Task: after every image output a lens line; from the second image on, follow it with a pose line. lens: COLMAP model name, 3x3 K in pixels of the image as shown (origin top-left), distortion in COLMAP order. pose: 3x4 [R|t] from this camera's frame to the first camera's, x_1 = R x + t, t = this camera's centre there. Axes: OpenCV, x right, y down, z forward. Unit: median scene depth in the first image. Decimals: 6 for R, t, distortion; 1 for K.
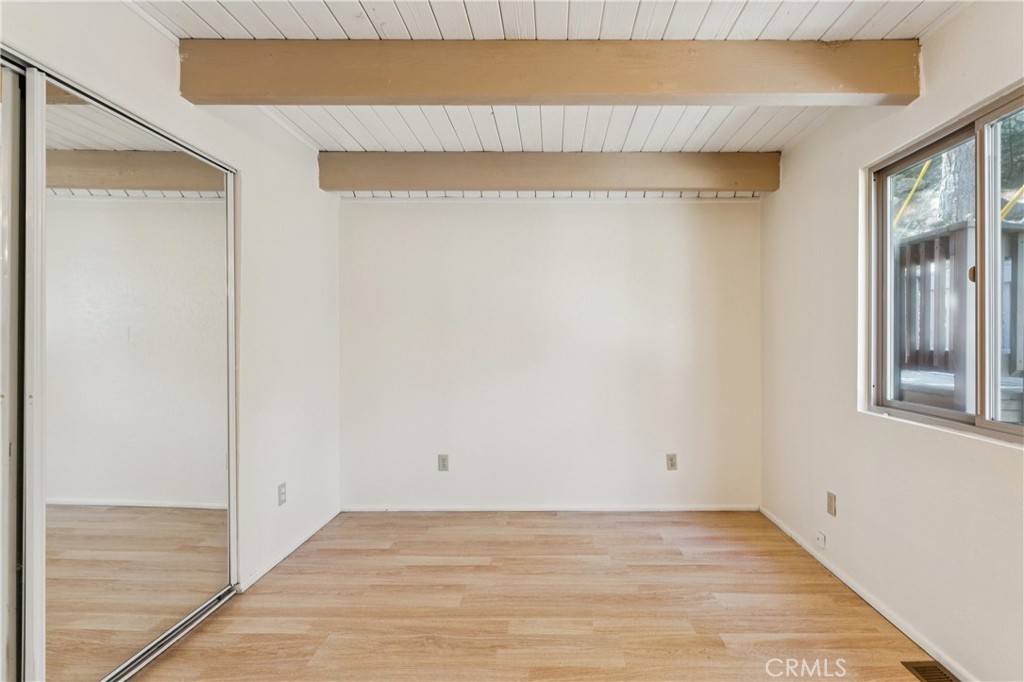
lens RADIAL K [[476.3, 0, 563.1], [0, 476.3, 334.9], [0, 0, 1]] dist [-0.004830, 0.001722]
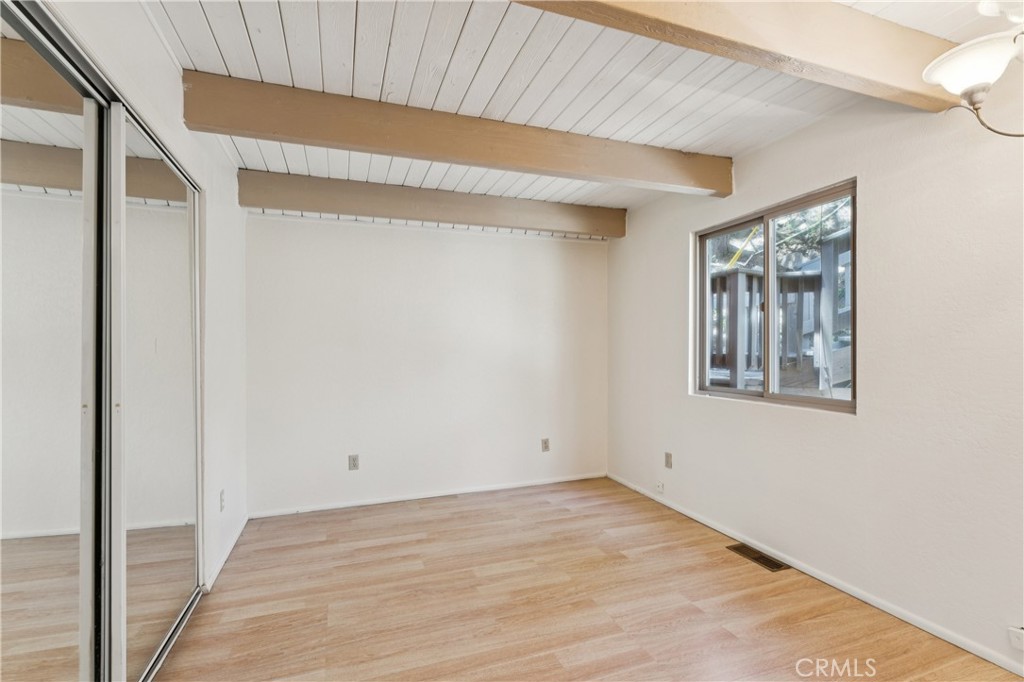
lens RADIAL K [[476.3, 0, 492.9], [0, 476.3, 348.8], [0, 0, 1]] dist [-0.004830, 0.001722]
pose [[0.944394, -0.010149, 0.328660, -0.410917], [0.007636, 0.999931, 0.008936, -0.001276], [-0.328728, -0.005930, 0.944406, -0.190526]]
